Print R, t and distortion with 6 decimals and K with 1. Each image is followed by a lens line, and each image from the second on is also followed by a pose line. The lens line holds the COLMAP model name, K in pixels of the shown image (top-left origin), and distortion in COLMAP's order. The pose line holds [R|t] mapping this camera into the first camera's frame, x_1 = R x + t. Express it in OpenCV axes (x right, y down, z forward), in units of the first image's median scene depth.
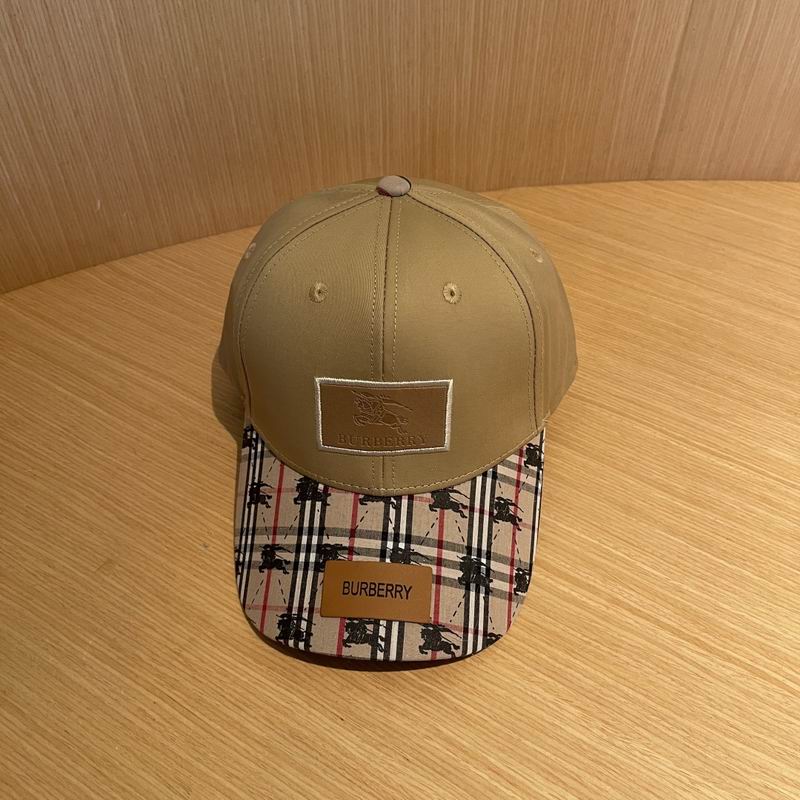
lens RADIAL K [[836.0, 0, 393.8], [0, 836.0, 399.8], [0, 0, 1]] dist [0.015938, 0.000000]
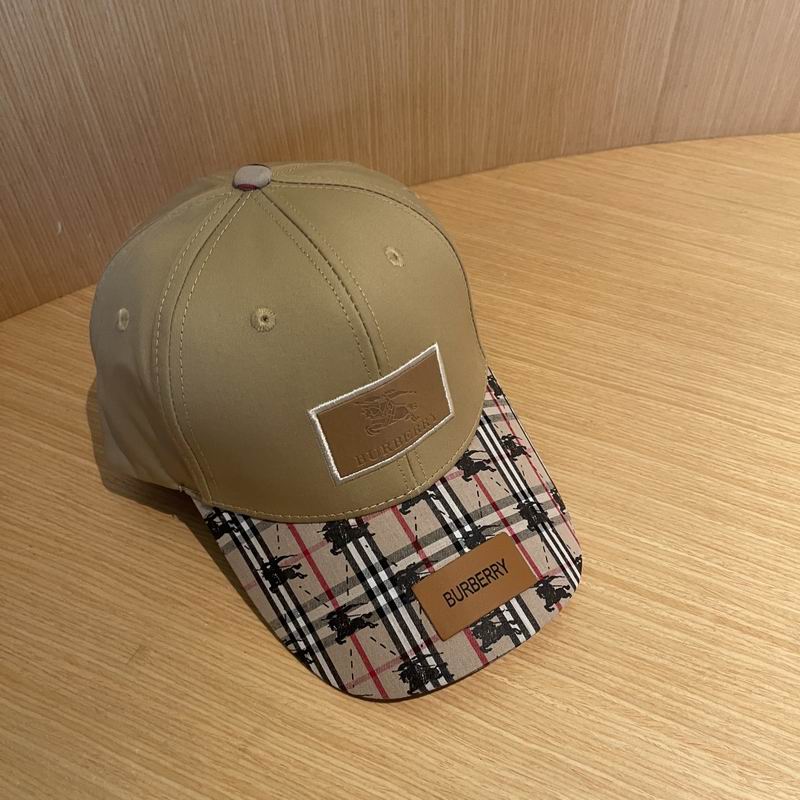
lens RADIAL K [[836.0, 0, 401.3], [0, 836.0, 412.3], [0, 0, 1]] dist [0.015938, 0.000000]
pose [[0.991234, -0.109348, 0.074144, -0.113307], [0.106585, 0.993488, 0.040260, -0.051995], [-0.078063, -0.032005, 0.996435, 0.133555]]
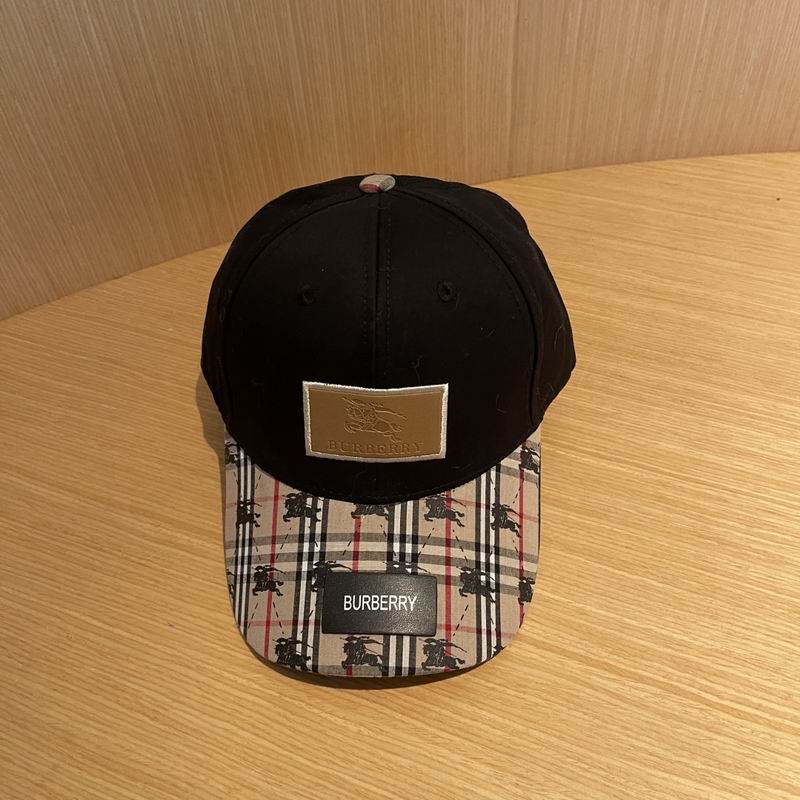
lens RADIAL K [[836.0, 0, 401.0], [0, 836.0, 407.2], [0, 0, 1]] dist [0.015938, 0.000000]
pose [[0.985324, -0.152581, 0.076517, 0.101207], [0.153109, 0.988209, -0.001045, -0.029643], [-0.075455, 0.012745, 0.997068, 0.075569]]
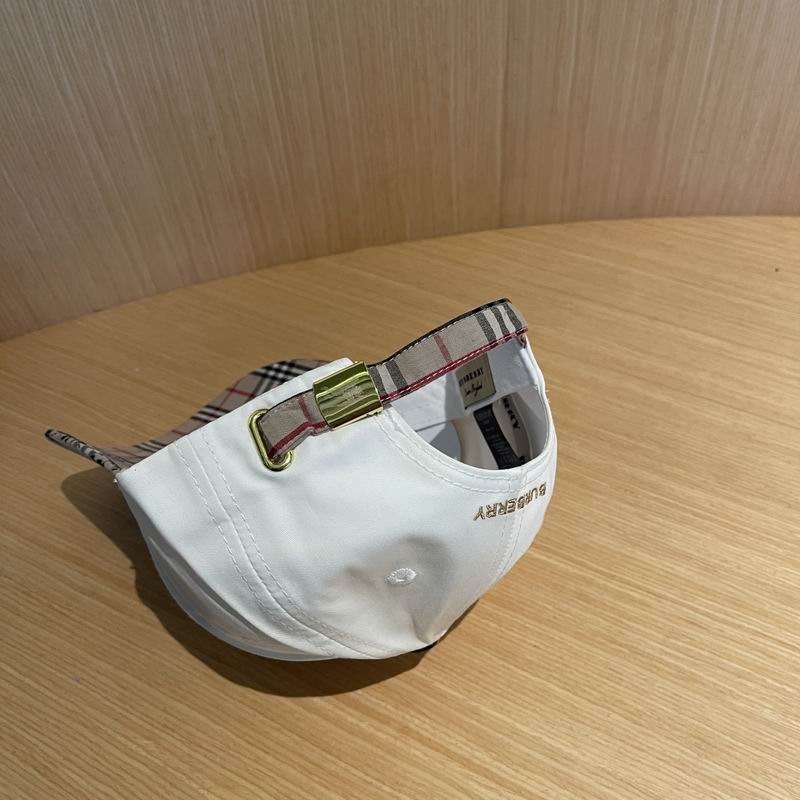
lens RADIAL K [[836.0, 0, 393.8], [0, 836.0, 412.2], [0, 0, 1]] dist [0.015938, 0.000000]
pose [[0.996740, -0.078015, -0.020593, 0.288868], [0.078362, 0.996786, 0.016637, -0.124460], [0.019229, -0.018196, 0.999650, 0.072965]]
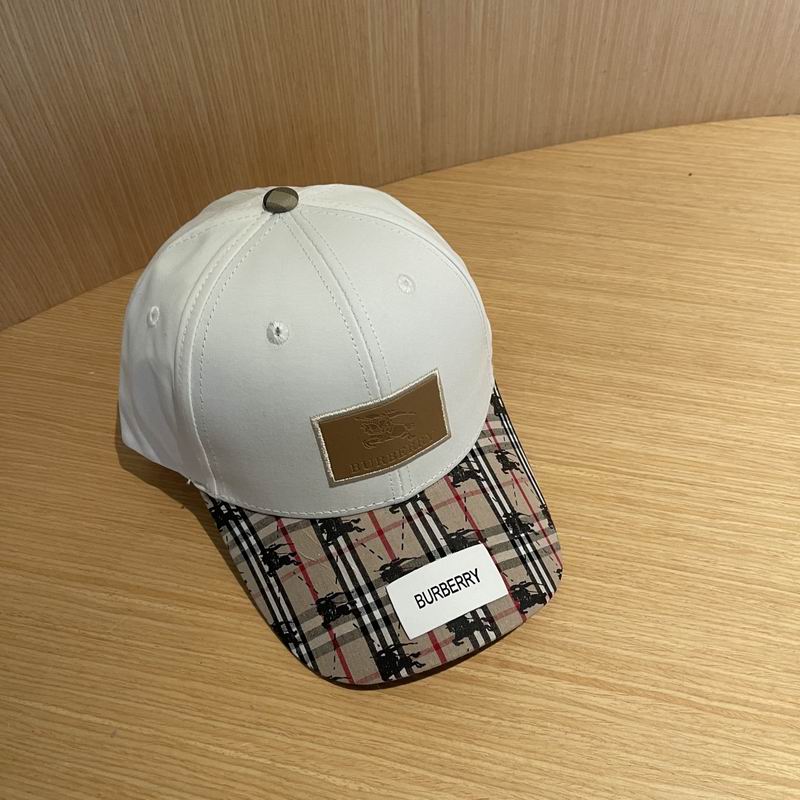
lens RADIAL K [[836.0, 0, 394.2], [0, 836.0, 407.4], [0, 0, 1]] dist [0.015938, 0.000000]
pose [[0.949866, -0.263122, 0.168883, 0.066113], [0.256512, 0.964663, 0.060231, -0.114193], [-0.178764, -0.013891, 0.983794, 0.116354]]
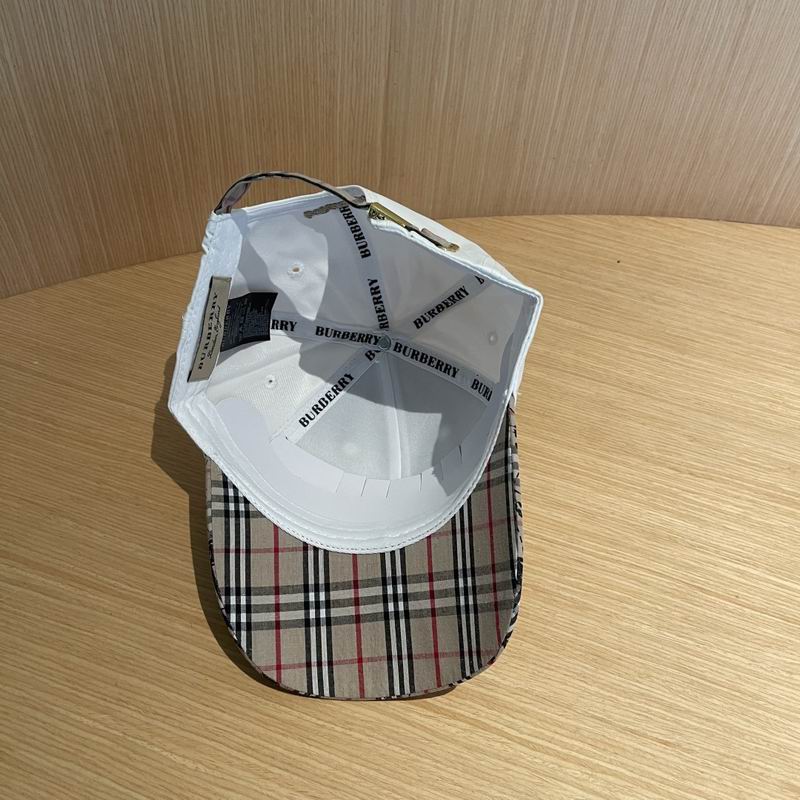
lens RADIAL K [[836.0, 0, 404.0], [0, 836.0, 408.0], [0, 0, 1]] dist [0.015938, 0.000000]
pose [[0.972926, -0.118180, 0.198616, 0.159496], [0.112244, 0.992837, 0.040927, -0.119521], [-0.202031, -0.017525, 0.979222, -0.018307]]
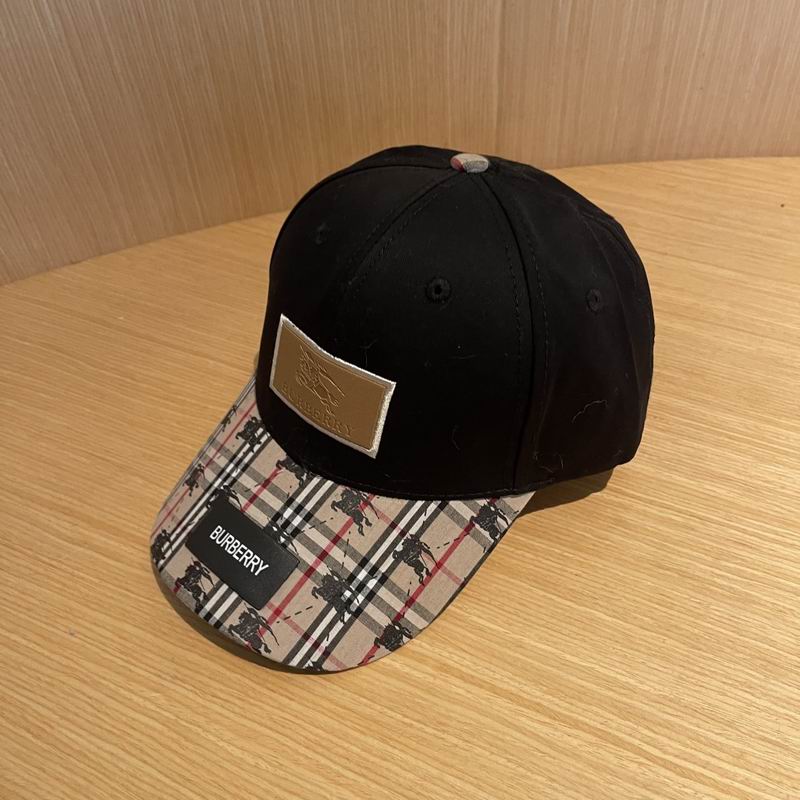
lens RADIAL K [[836.0, 0, 394.1], [0, 836.0, 400.6], [0, 0, 1]] dist [0.015938, 0.000000]
pose [[0.993563, -0.107854, 0.034630, 0.207453], [0.108658, 0.993830, -0.022237, -0.013102], [-0.032018, 0.025856, 0.999153, 0.148205]]
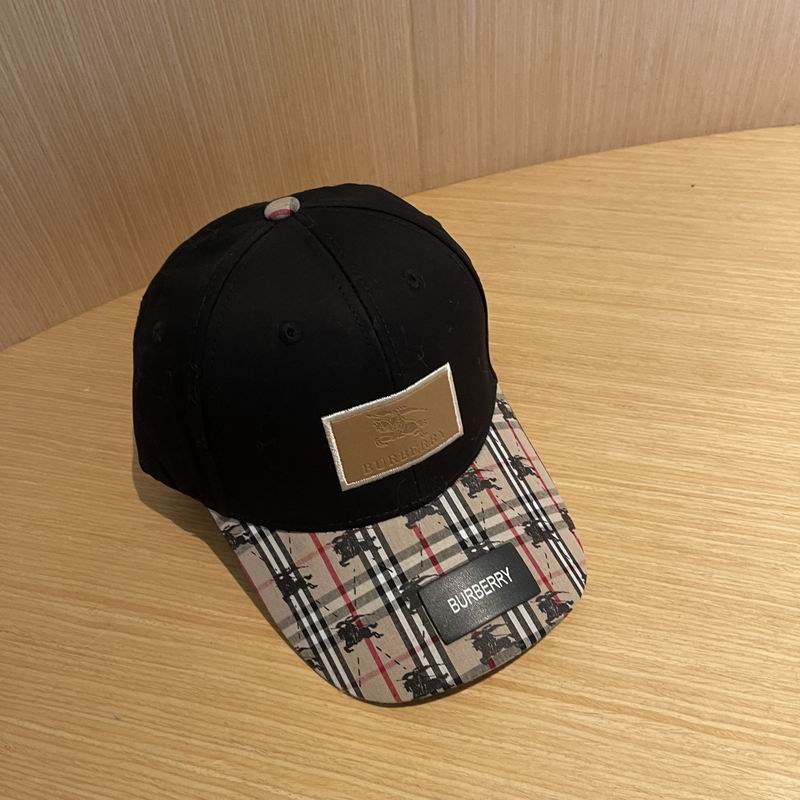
lens RADIAL K [[836.0, 0, 395.4], [0, 836.0, 398.9], [0, 0, 1]] dist [0.015938, 0.000000]
pose [[0.954304, -0.265270, 0.137609, 0.124759], [0.267524, 0.963549, 0.002191, -0.072628], [-0.133174, 0.034722, 0.990484, 0.119104]]
